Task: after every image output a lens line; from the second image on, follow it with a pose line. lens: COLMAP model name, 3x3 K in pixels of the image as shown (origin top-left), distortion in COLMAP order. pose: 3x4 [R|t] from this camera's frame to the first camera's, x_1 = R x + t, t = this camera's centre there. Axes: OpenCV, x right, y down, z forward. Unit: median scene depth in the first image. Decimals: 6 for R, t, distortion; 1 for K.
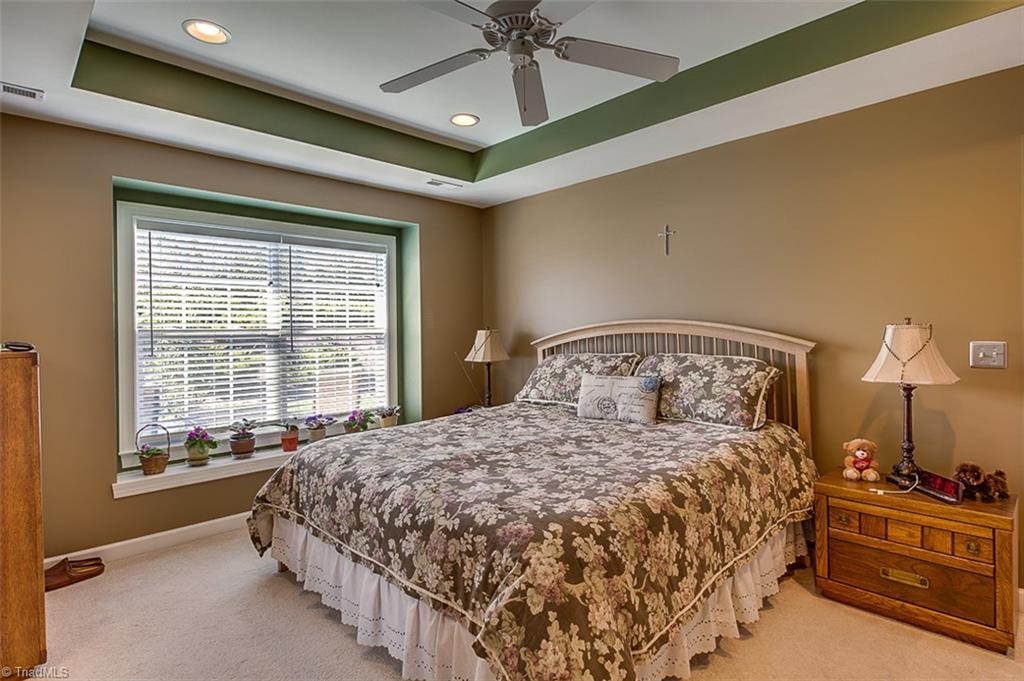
lens RADIAL K [[528.7, 0, 516.9], [0, 528.7, 322.3], [0, 0, 1]] dist [0.001861, -0.004502]
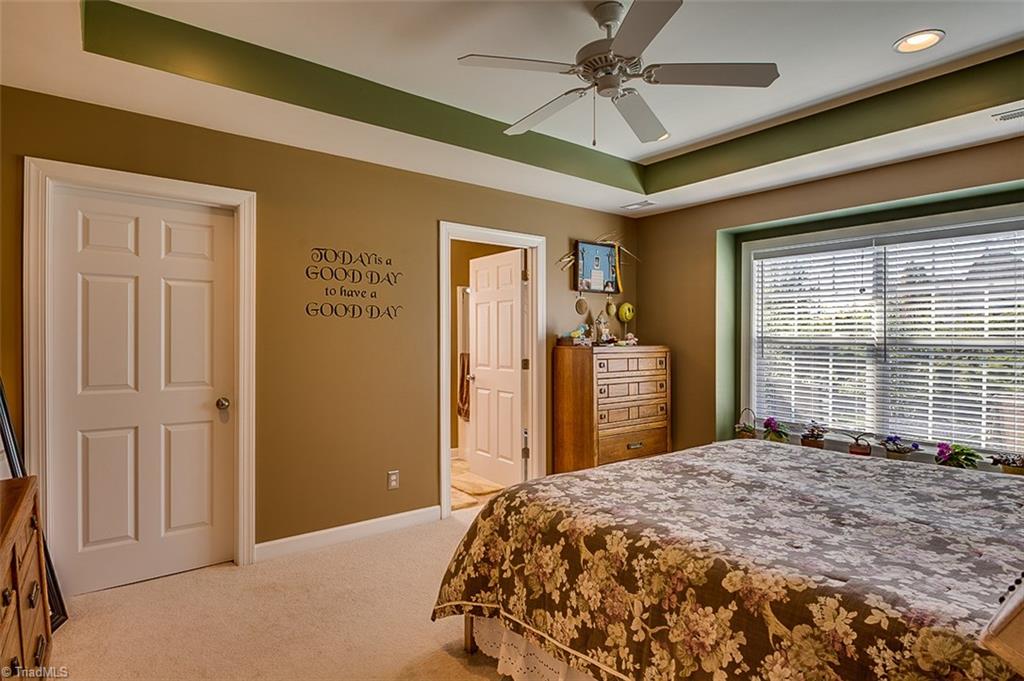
lens RADIAL K [[528.7, 0, 511.7], [0, 528.7, 340.2], [0, 0, 1]] dist [0.001861, -0.004502]
pose [[-0.120550, 0.018764, -0.992530, 1.010382], [0.005098, 0.999820, 0.018282, -0.006973], [0.992694, -0.002856, -0.120624, 0.841904]]
